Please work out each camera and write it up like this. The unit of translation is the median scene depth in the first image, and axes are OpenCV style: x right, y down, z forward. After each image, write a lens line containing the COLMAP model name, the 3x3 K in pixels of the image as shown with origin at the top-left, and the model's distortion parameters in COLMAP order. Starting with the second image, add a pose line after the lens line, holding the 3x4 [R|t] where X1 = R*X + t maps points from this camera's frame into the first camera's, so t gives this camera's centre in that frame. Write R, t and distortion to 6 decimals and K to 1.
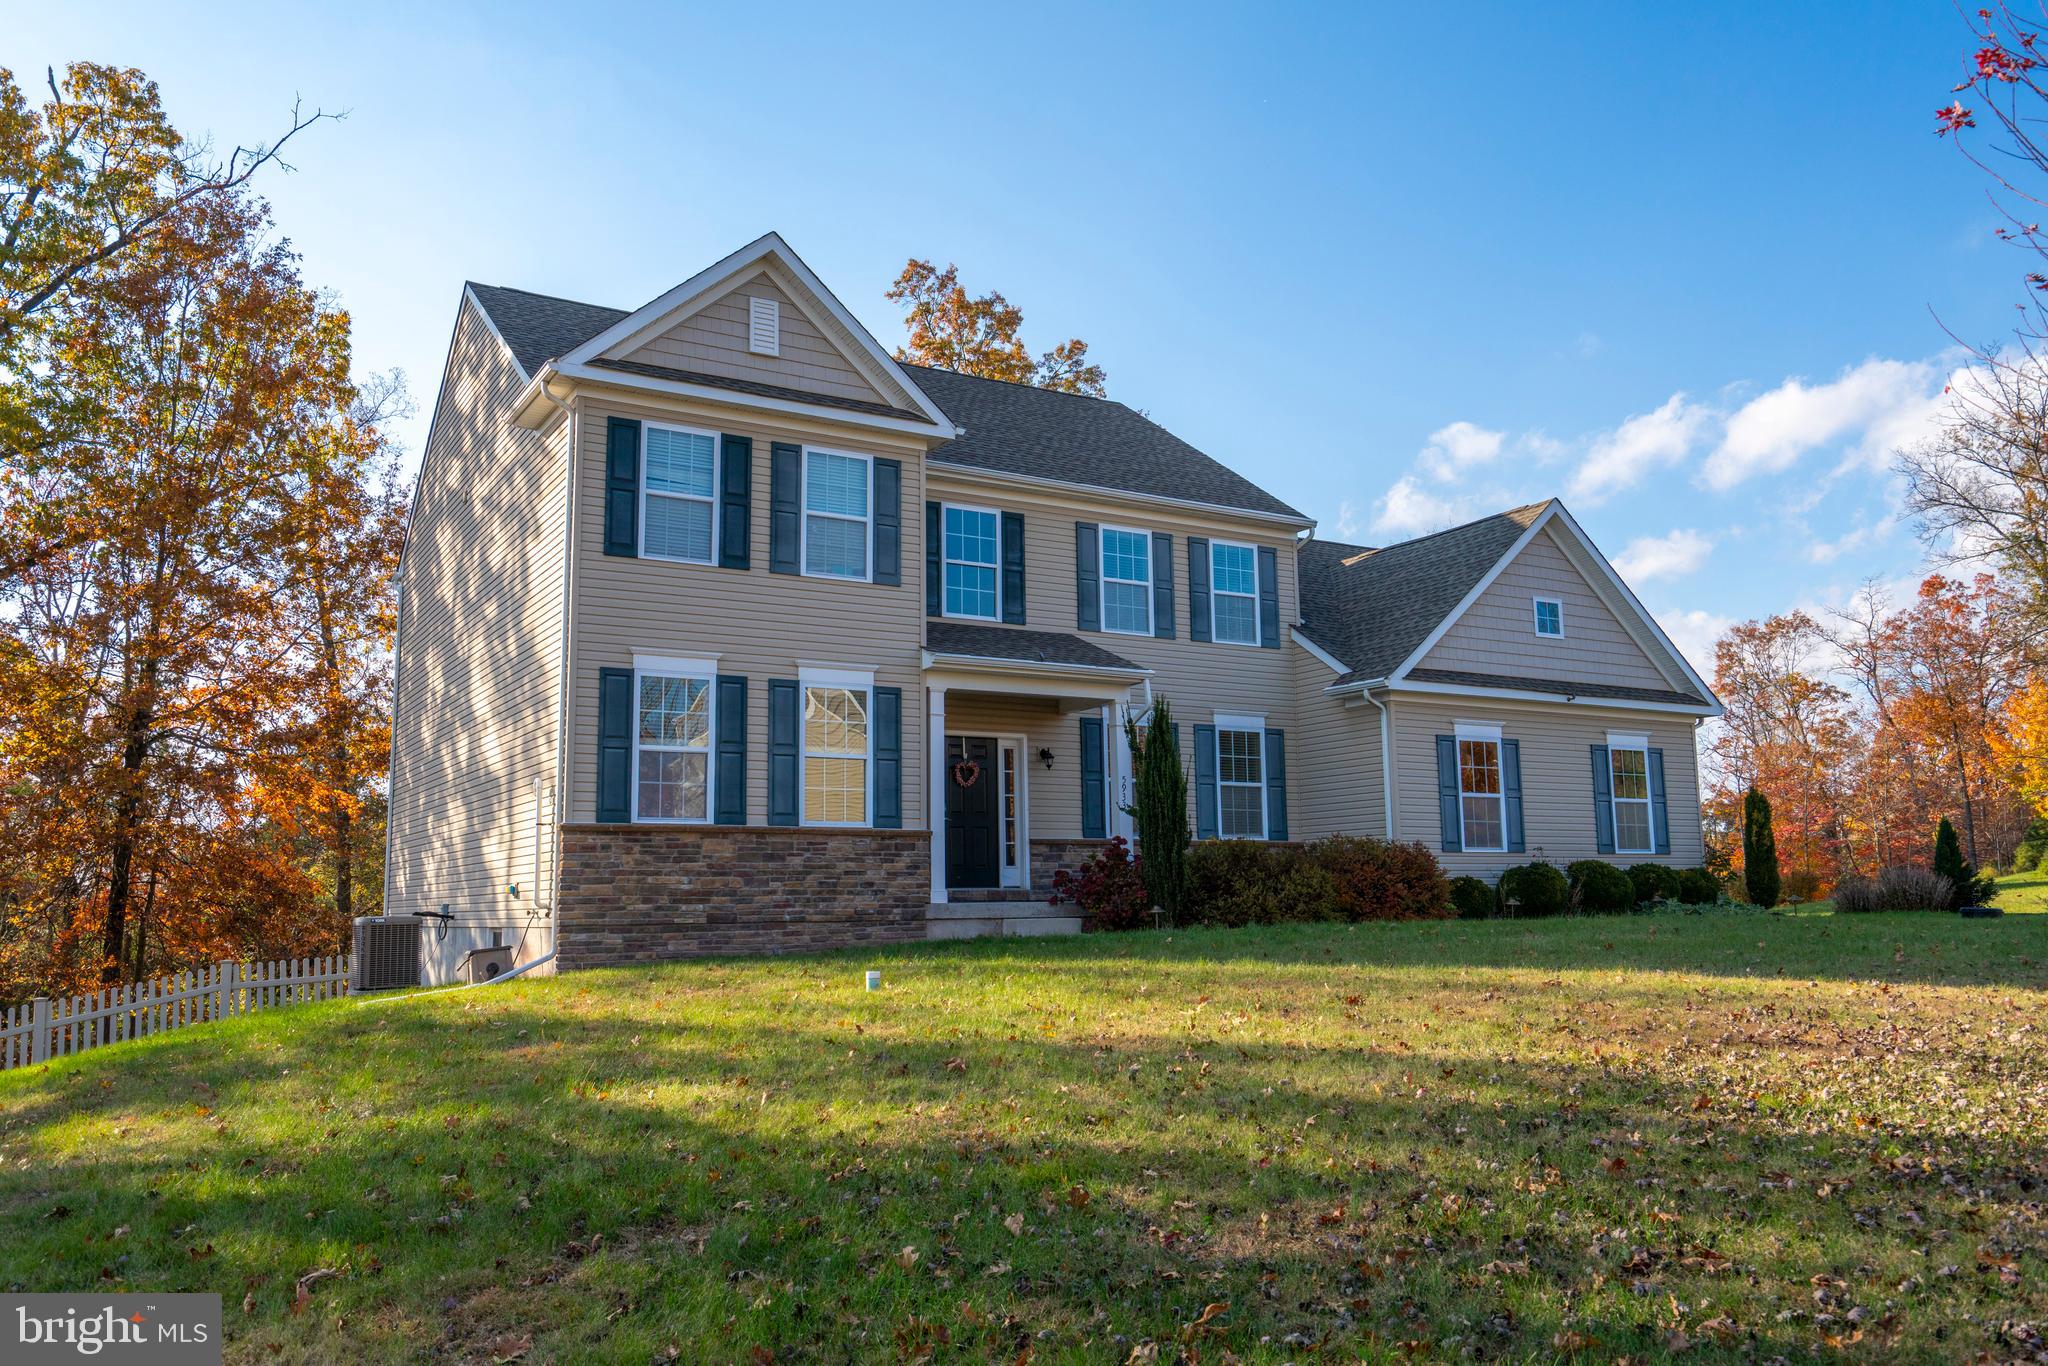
lens RADIAL K [[1575.7, 0, 1021.0], [0, 1575.7, 671.6], [0, 0, 1]] dist [0.010235, -0.020603]
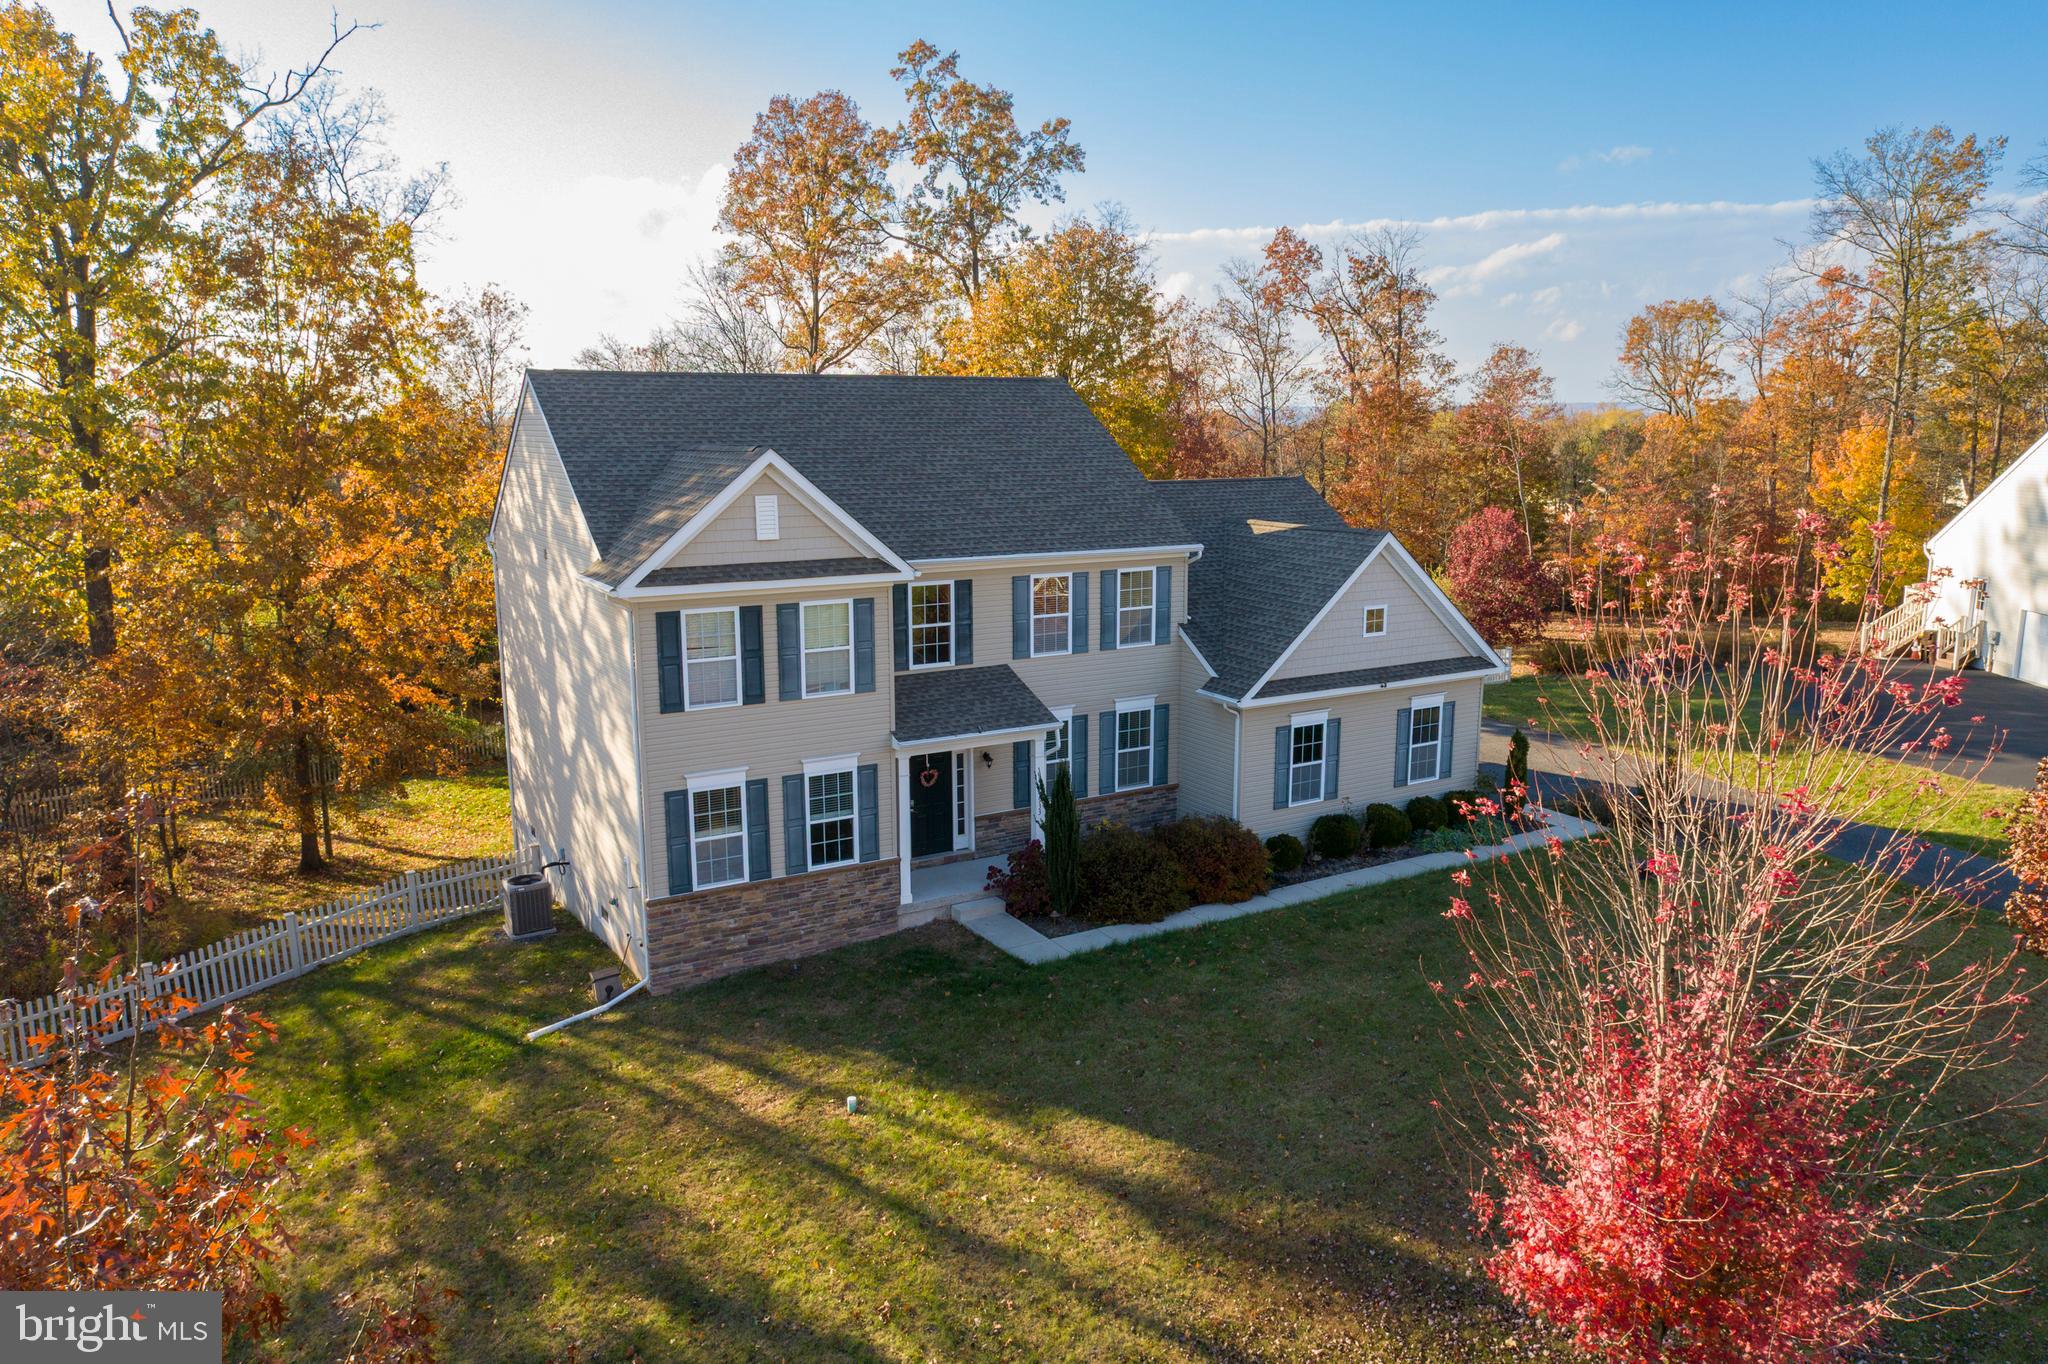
lens RADIAL K [[1374.9, 0, 1023.1], [0, 1374.9, 683.1], [0, 0, 1]] dist [-0.002205, 0.014830]
pose [[0.999890, 0.013140, -0.006900, 0.060622], [-0.010090, 0.942791, 0.333231, -0.456344], [0.010884, -0.333124, 0.942820, -0.131481]]
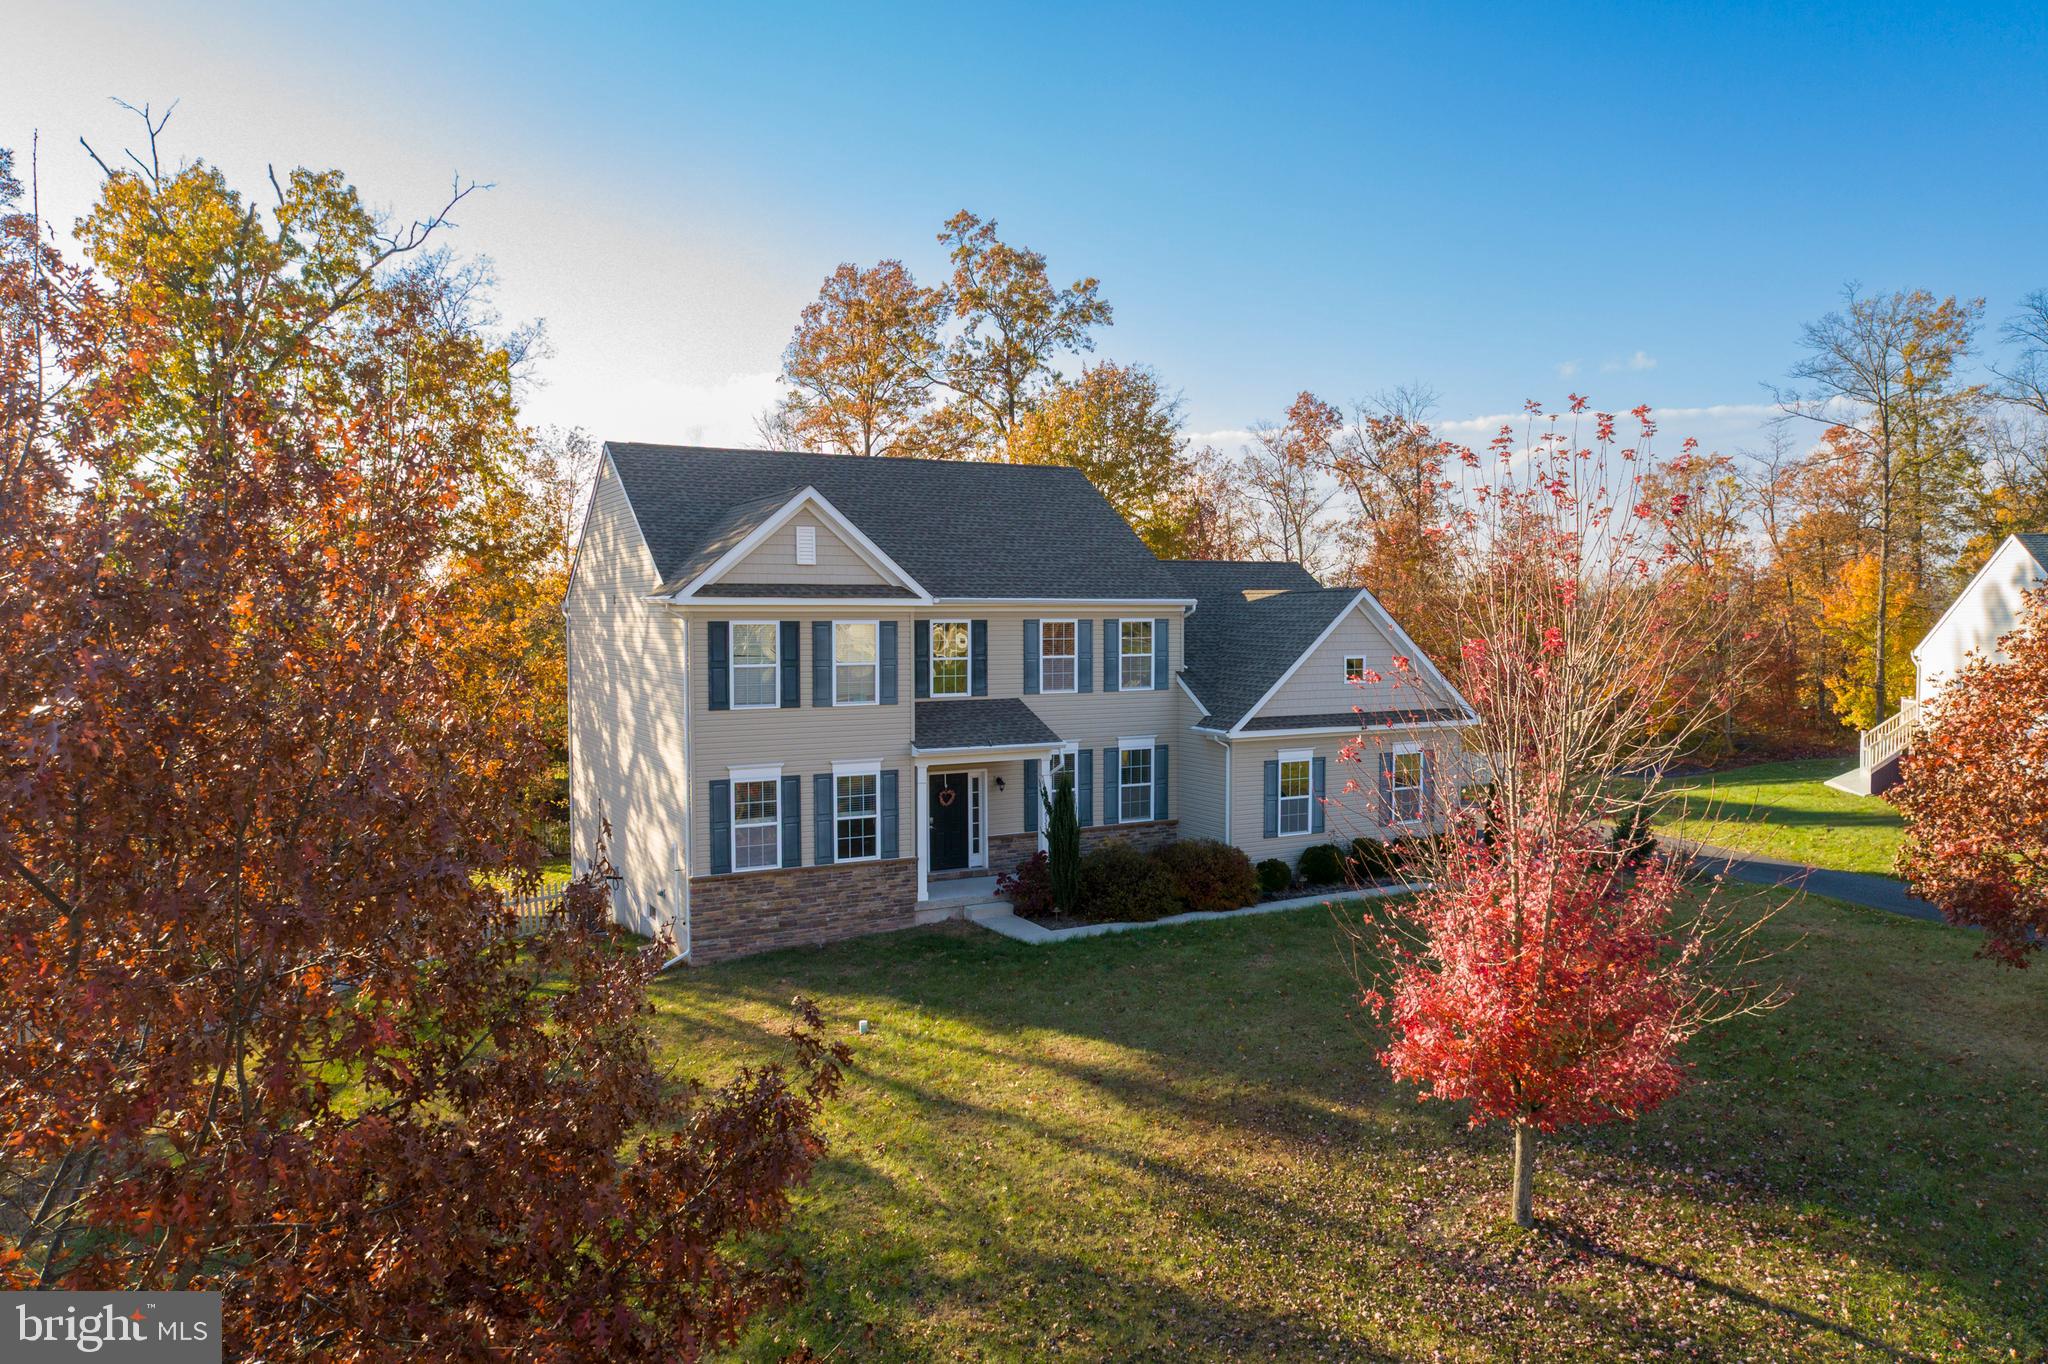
lens RADIAL K [[1374.9, 0, 1023.9], [0, 1374.9, 685.6], [0, 0, 1]] dist [-0.002205, 0.014830]
pose [[0.998851, 0.014821, -0.045583, 0.109160], [-0.005139, 0.978625, 0.205590, -0.347788], [0.047656, -0.205119, 0.977576, -0.320478]]
